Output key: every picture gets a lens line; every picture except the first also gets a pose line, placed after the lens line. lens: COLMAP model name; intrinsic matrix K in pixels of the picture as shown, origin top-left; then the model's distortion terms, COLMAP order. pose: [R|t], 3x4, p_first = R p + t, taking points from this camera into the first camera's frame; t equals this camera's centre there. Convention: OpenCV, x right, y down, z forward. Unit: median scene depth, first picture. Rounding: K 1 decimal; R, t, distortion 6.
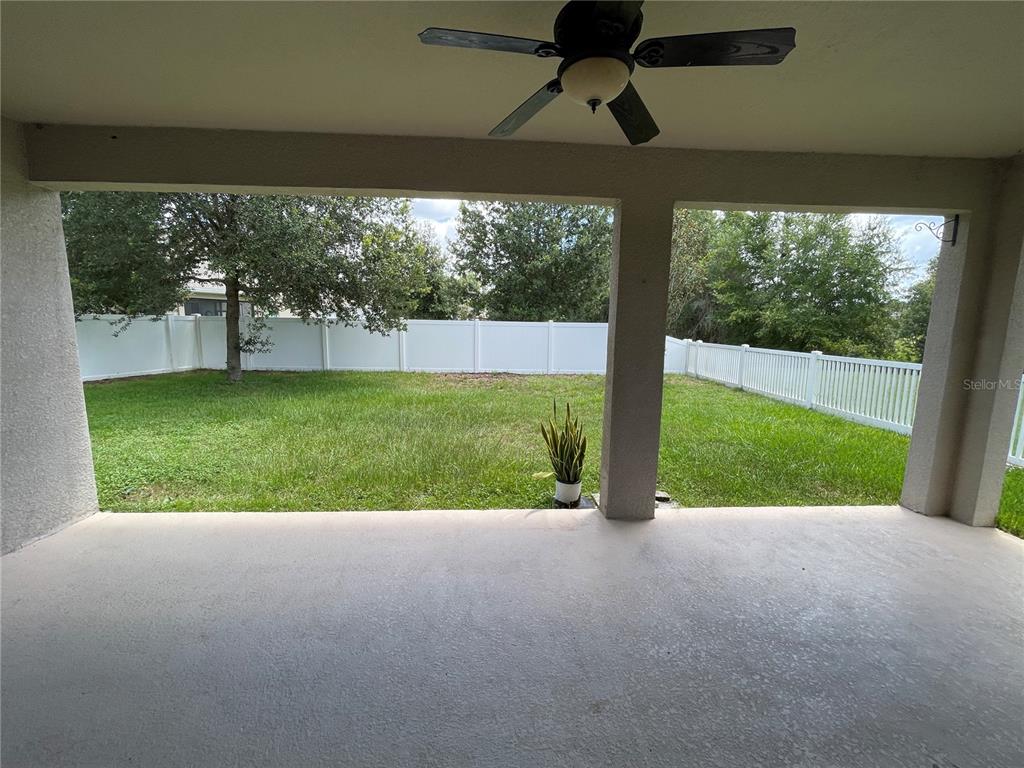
lens RADIAL K [[414.0, 0, 511.8], [0, 414.0, 379.9], [0, 0, 1]] dist [-0.000309, -0.000570]
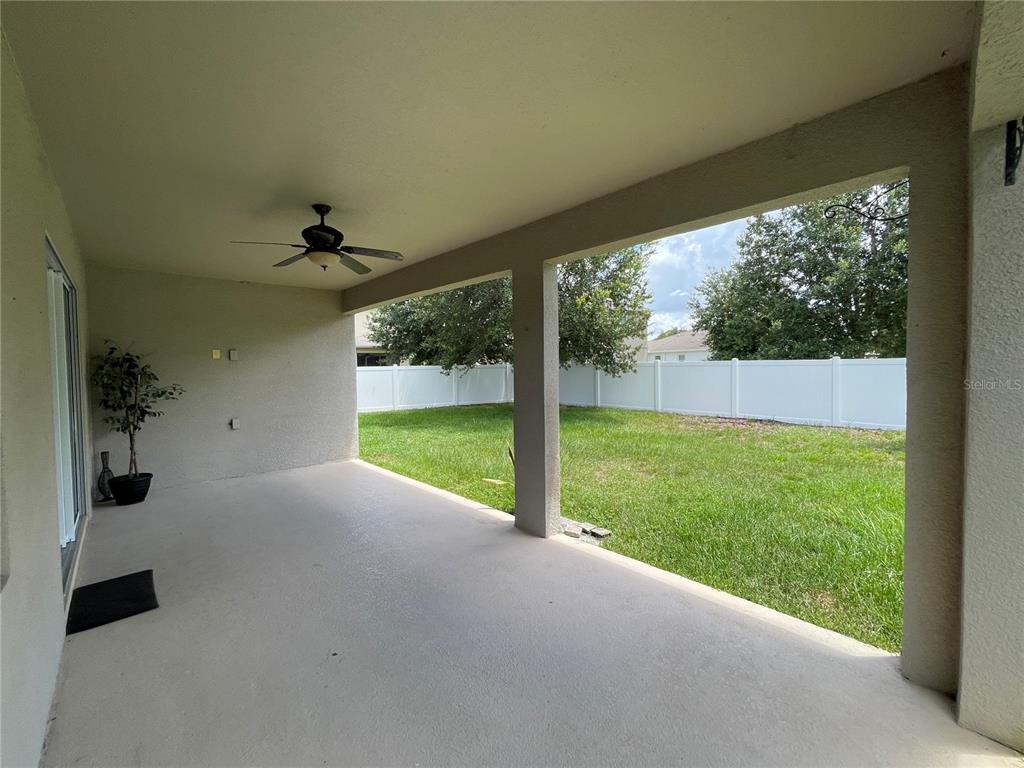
lens RADIAL K [[414.0, 0, 506.9], [0, 414.0, 382.6], [0, 0, 1]] dist [-0.000309, -0.000570]
pose [[0.647004, 0.006307, -0.762461, 1.032113], [-0.079261, 0.995105, -0.059028, -0.005374], [0.758356, 0.098625, 0.644337, 0.158013]]
